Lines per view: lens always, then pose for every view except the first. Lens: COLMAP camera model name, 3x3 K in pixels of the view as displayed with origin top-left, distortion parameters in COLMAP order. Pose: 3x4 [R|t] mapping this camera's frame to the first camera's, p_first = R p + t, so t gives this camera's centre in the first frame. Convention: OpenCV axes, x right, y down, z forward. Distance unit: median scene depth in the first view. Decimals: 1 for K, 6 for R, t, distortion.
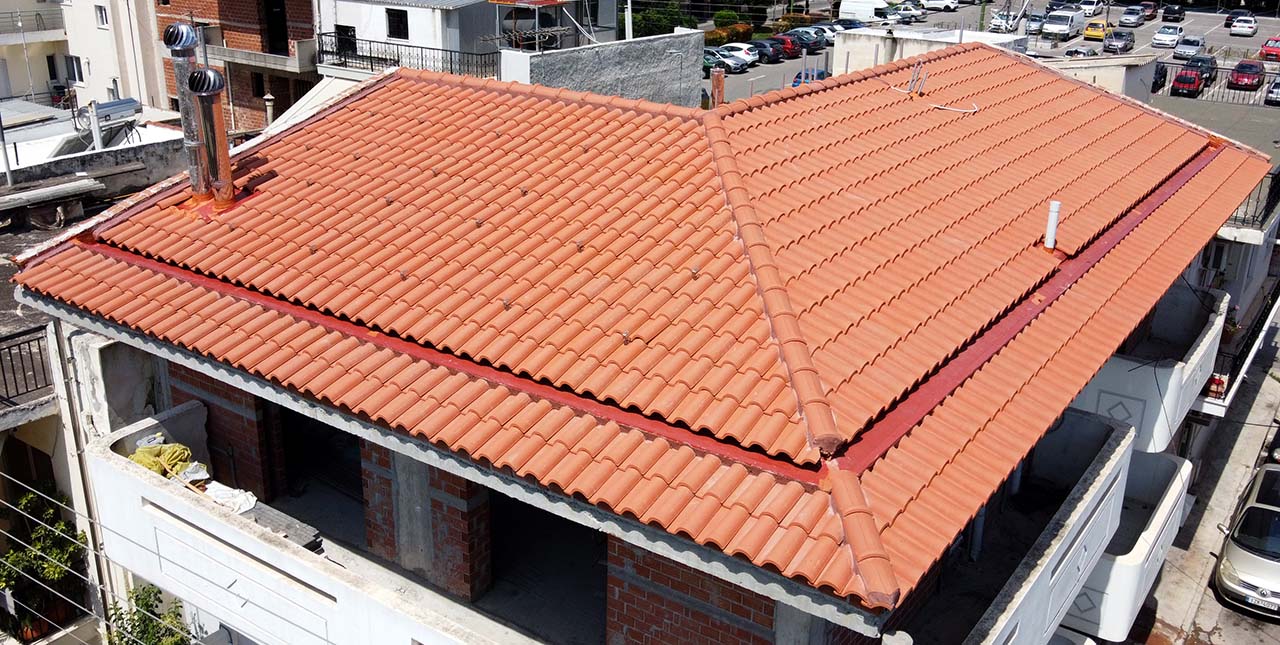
lens RADIAL K [[1113.7, 0, 653.5], [0, 1113.7, 320.7], [0, 0, 1]] dist [0.000444, 0.000508]
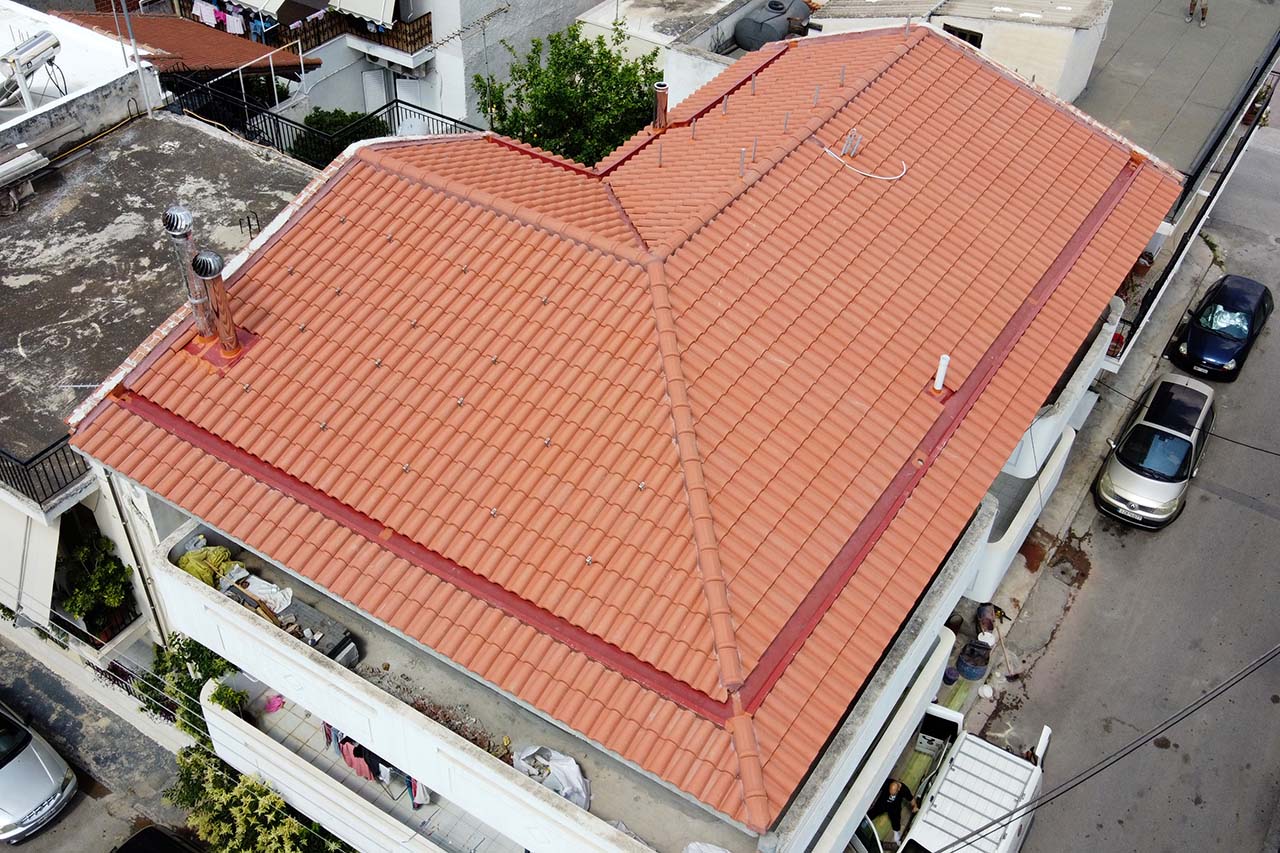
lens RADIAL K [[1269.4, 0, 627.6], [0, 1269.4, 425.4], [0, 0, 1]] dist [-0.019919, 0.000000]
pose [[0.999431, -0.010753, 0.031975, -0.011663], [-0.002181, 0.925252, 0.379347, -0.327648], [-0.033664, -0.379201, 0.924702, -0.154796]]
